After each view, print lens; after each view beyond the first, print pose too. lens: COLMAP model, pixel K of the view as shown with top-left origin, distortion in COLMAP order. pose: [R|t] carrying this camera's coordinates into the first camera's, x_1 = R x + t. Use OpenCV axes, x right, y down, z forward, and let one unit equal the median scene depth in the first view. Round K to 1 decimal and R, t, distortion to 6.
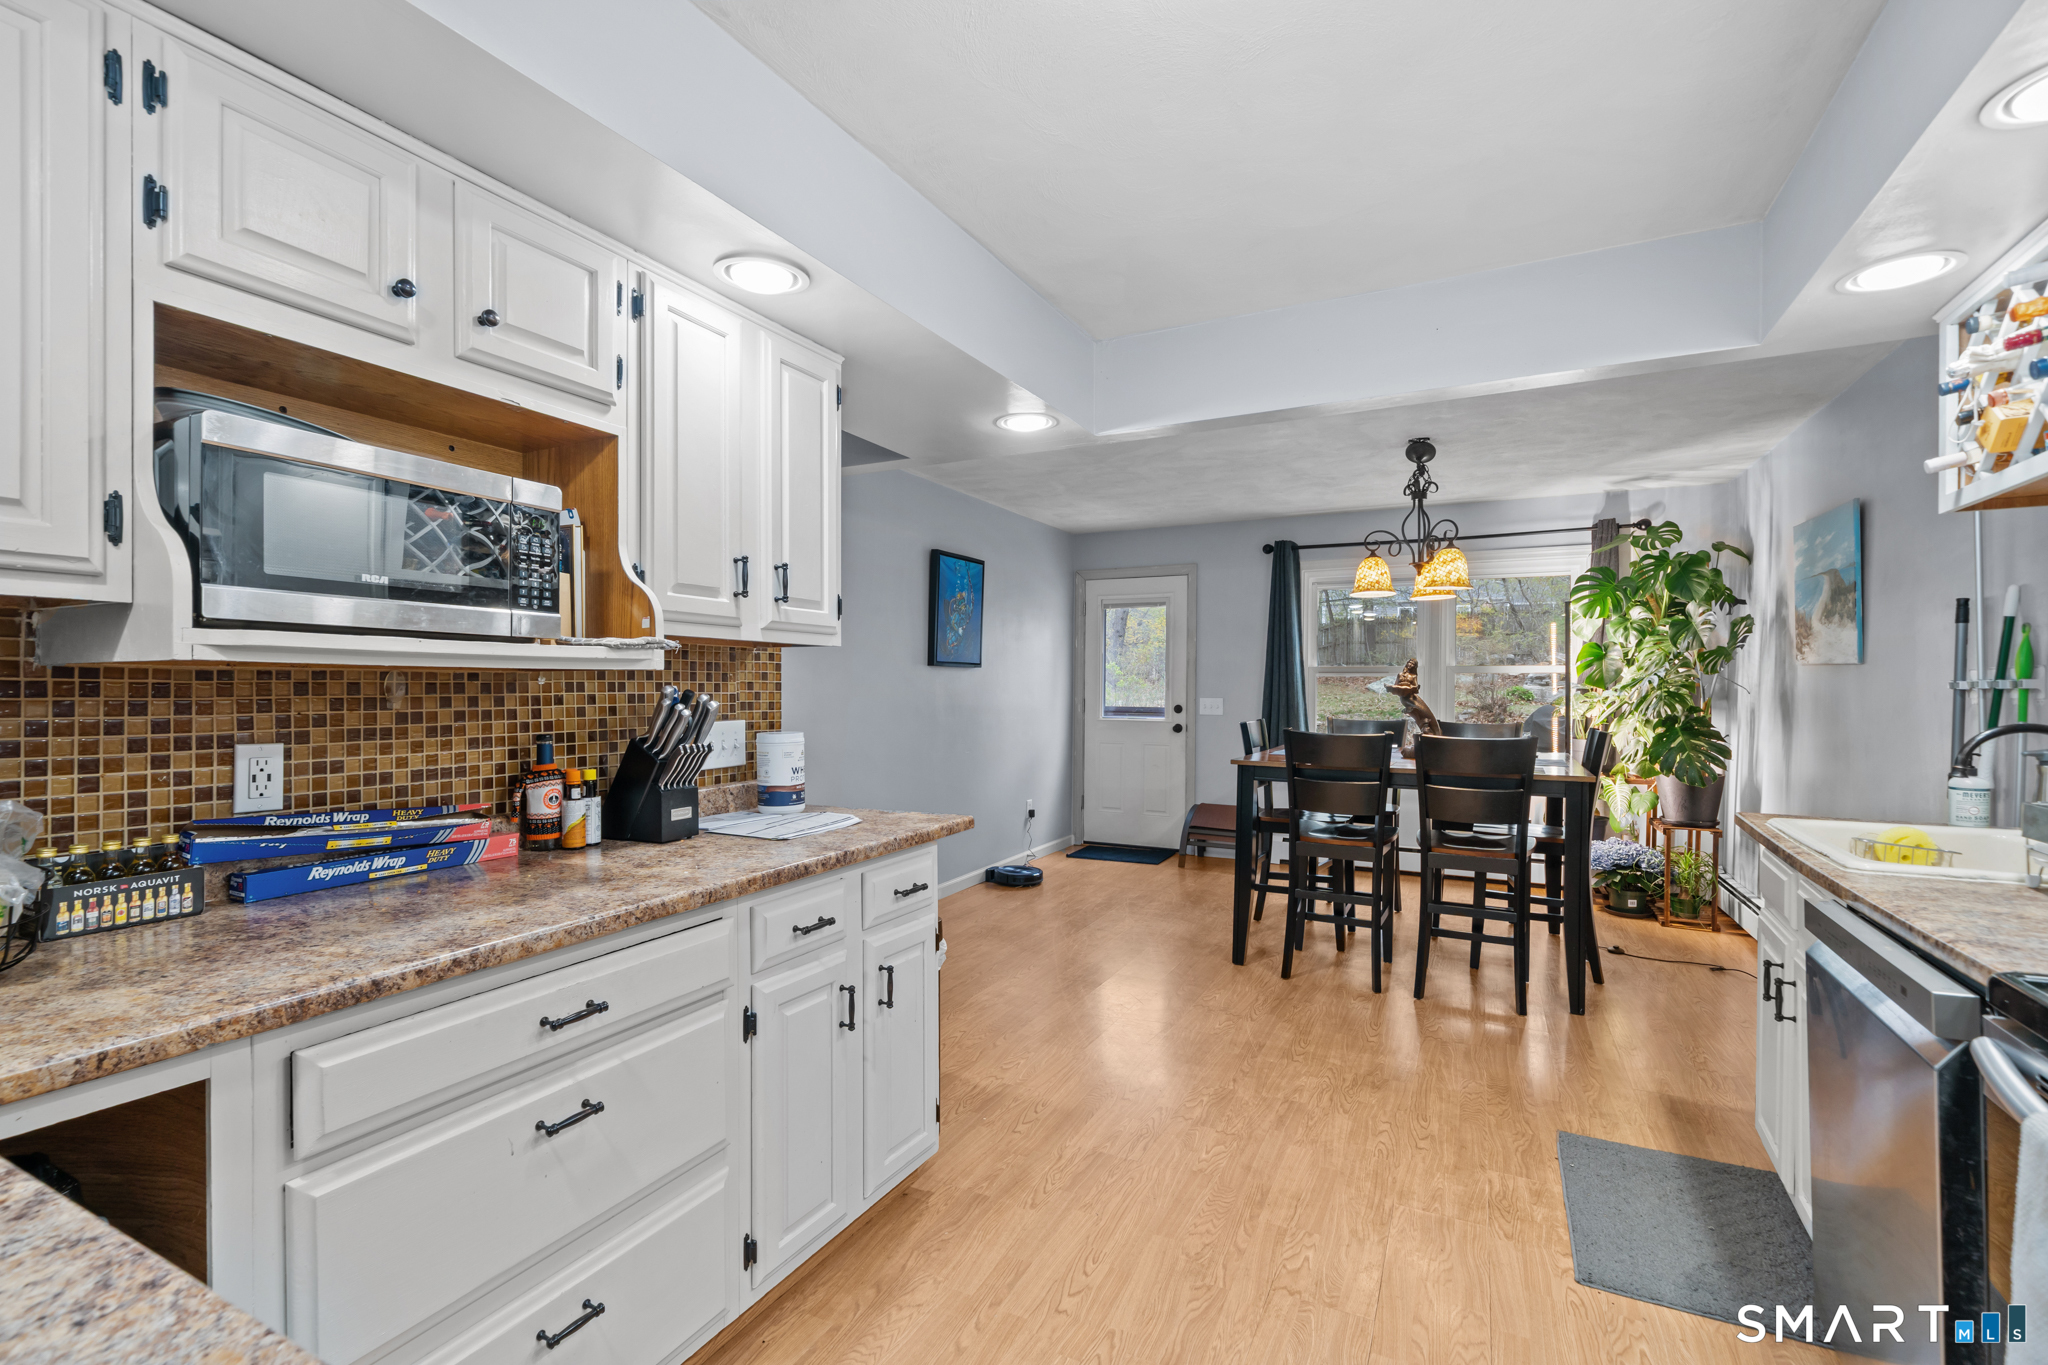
lens RADIAL K [[914.8, 0, 1024.0], [0, 914.8, 682.5], [0, 0, 1]] dist [0.037164, 0.000042]
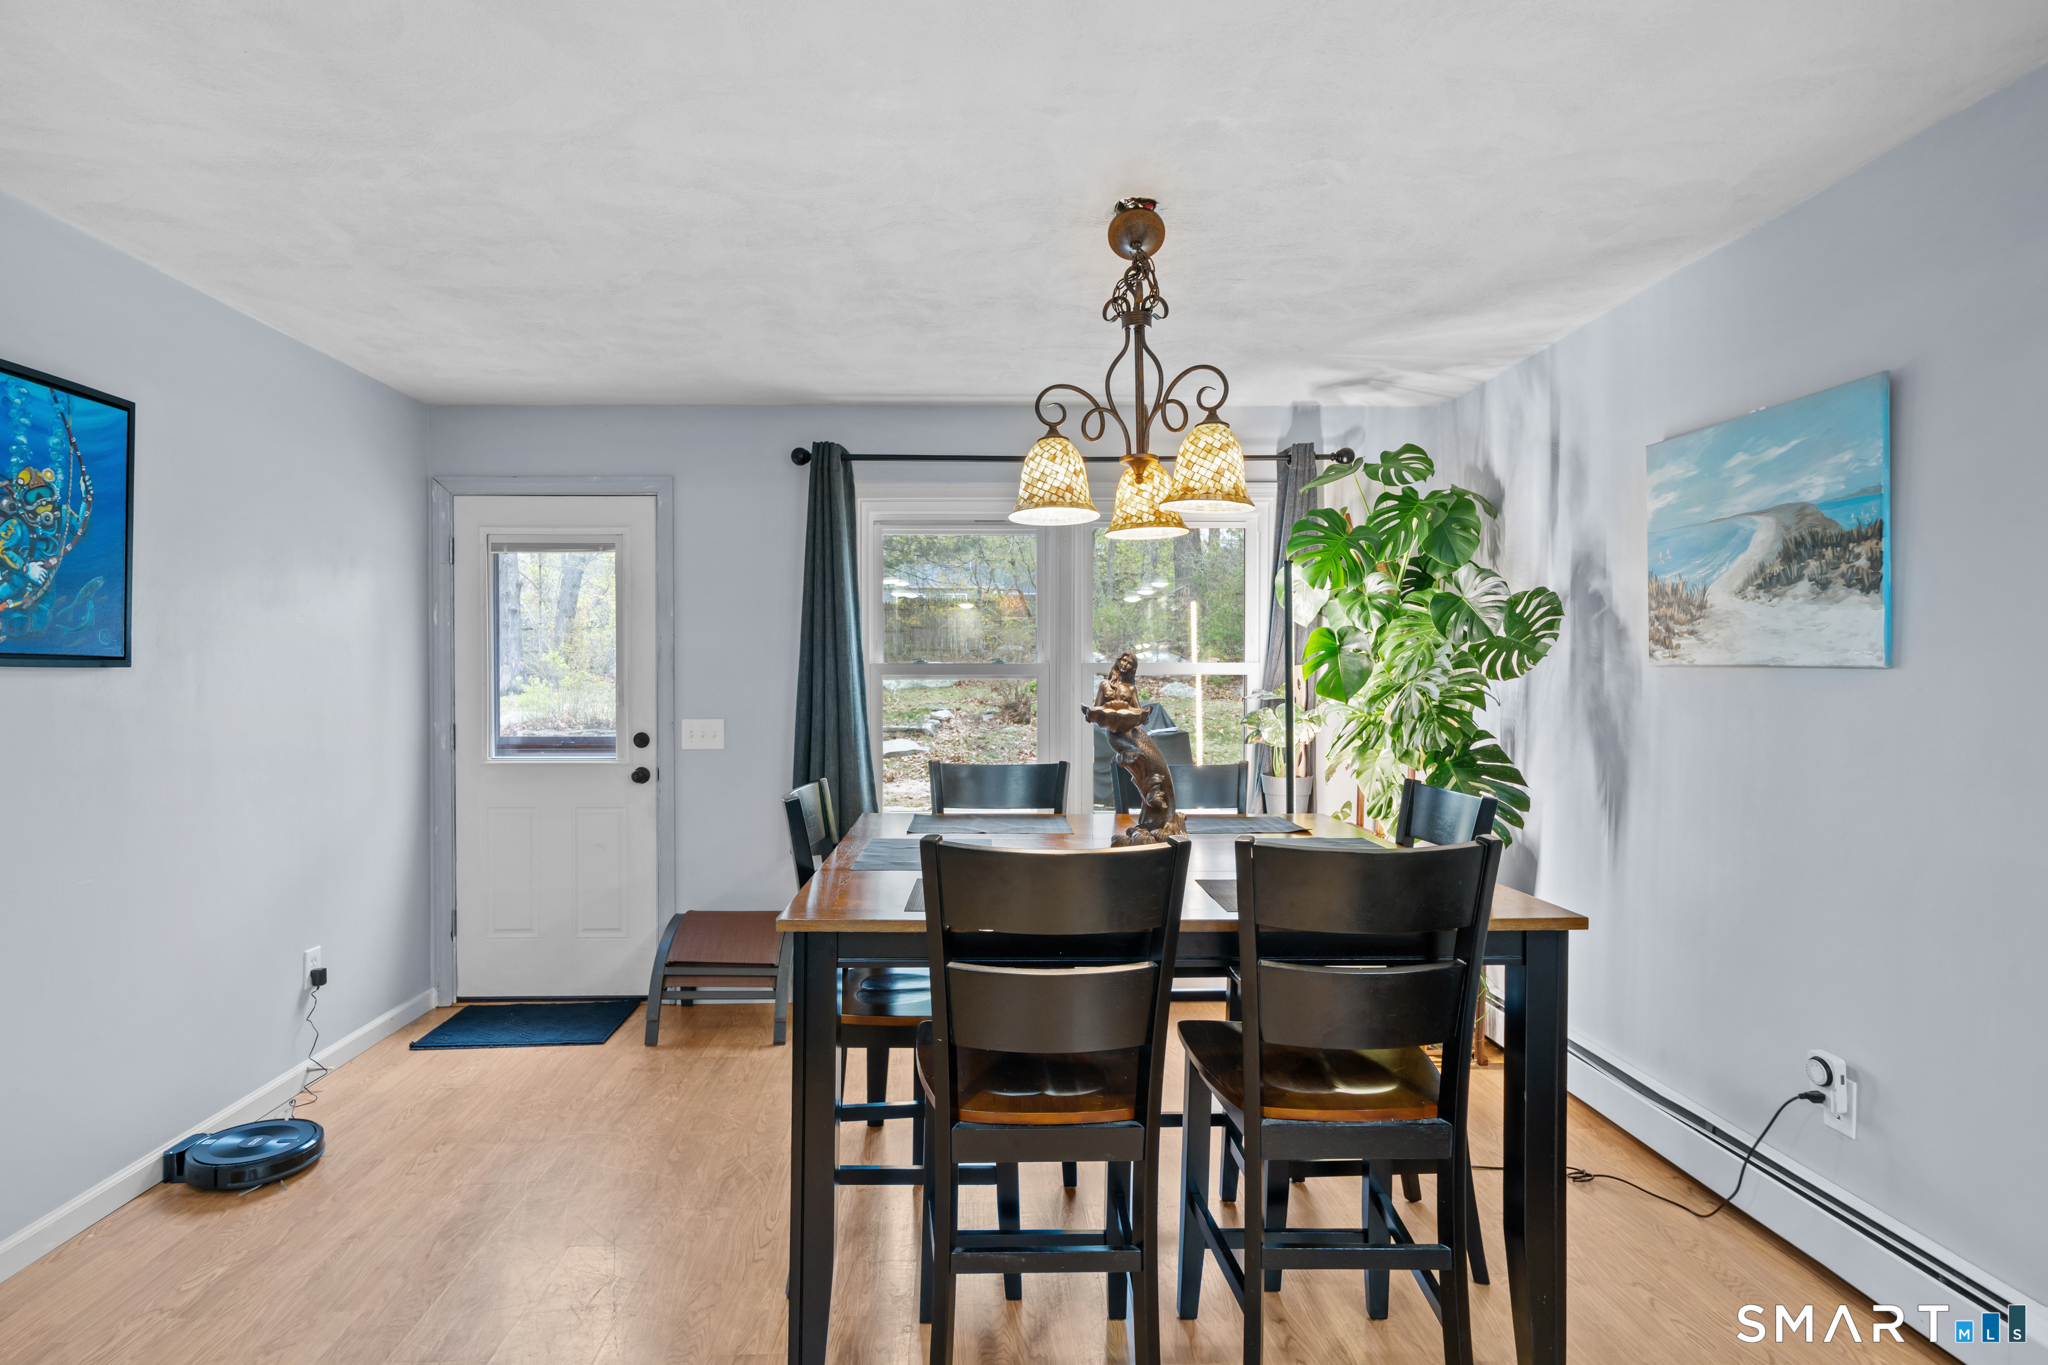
lens RADIAL K [[1113.4, 0, 1016.8], [0, 1113.4, 708.4], [0, 0, 1]] dist [-0.000018, 0.000330]
pose [[0.883146, -0.018292, 0.468741, 0.067993], [0.005352, 0.999567, 0.028923, -0.010141], [-0.469068, -0.023035, 0.882862, 0.380419]]
